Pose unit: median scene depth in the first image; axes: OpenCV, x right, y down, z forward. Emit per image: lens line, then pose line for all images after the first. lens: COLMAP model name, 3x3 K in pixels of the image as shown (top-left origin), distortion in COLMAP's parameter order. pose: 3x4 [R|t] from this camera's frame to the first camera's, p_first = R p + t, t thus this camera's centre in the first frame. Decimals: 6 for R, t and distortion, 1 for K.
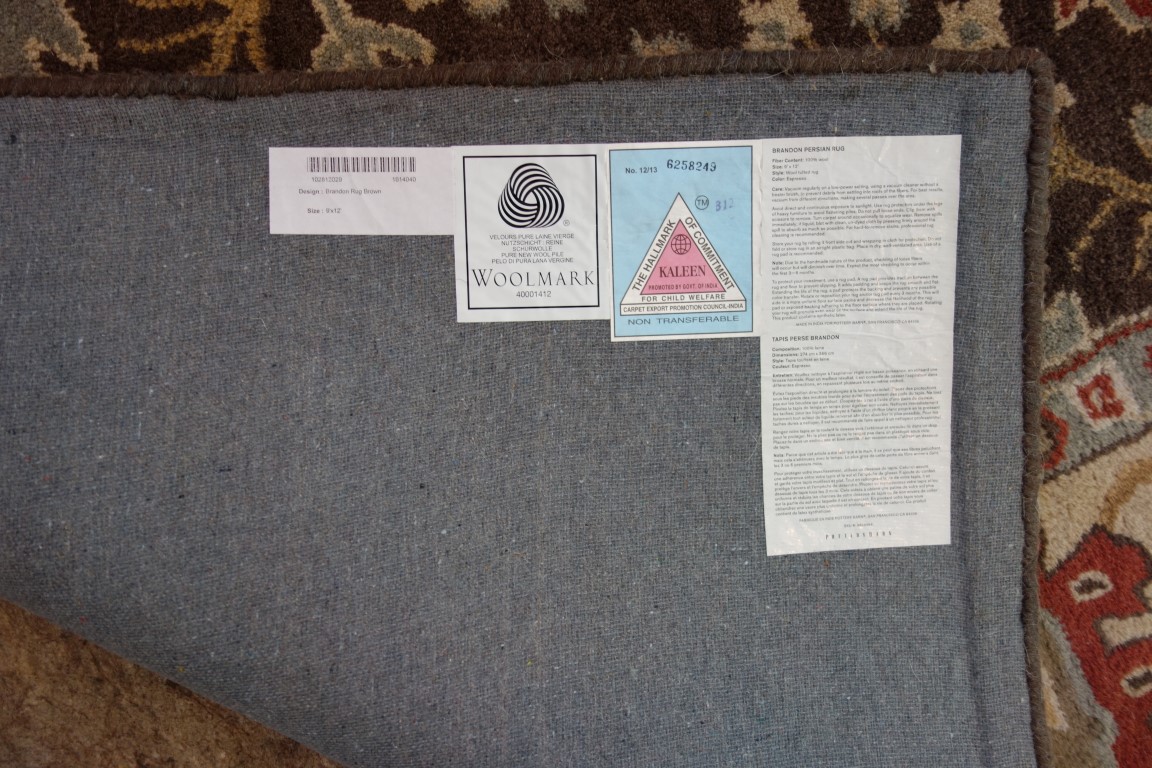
lens RADIAL K [[913.5, 0, 576.7], [0, 913.5, 383.9], [0, 0, 1]] dist [0.008851, -0.004180]
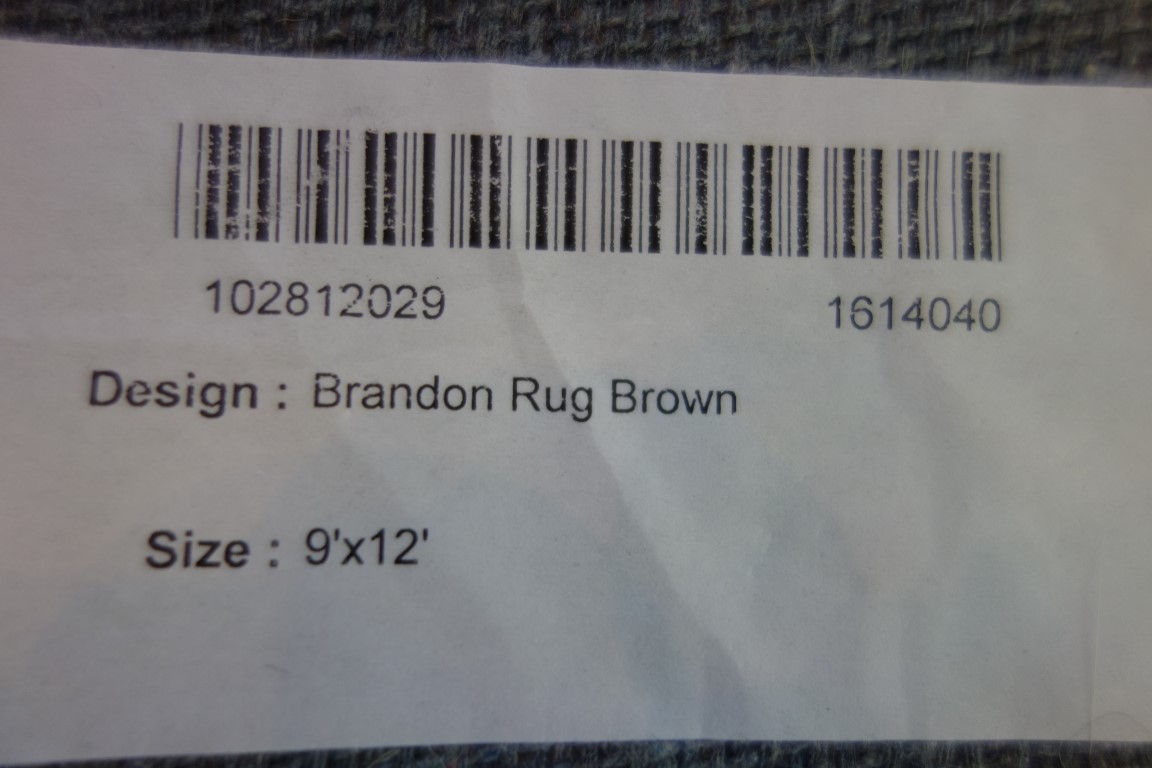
lens RADIAL K [[913.5, 0, 577.0], [0, 913.5, 383.6], [0, 0, 1]] dist [0.008851, -0.004180]
pose [[0.999608, 0.025791, 0.010850, -0.239518], [-0.023974, 0.989412, -0.143142, -0.194712], [-0.014426, 0.142826, 0.989643, 0.875950]]
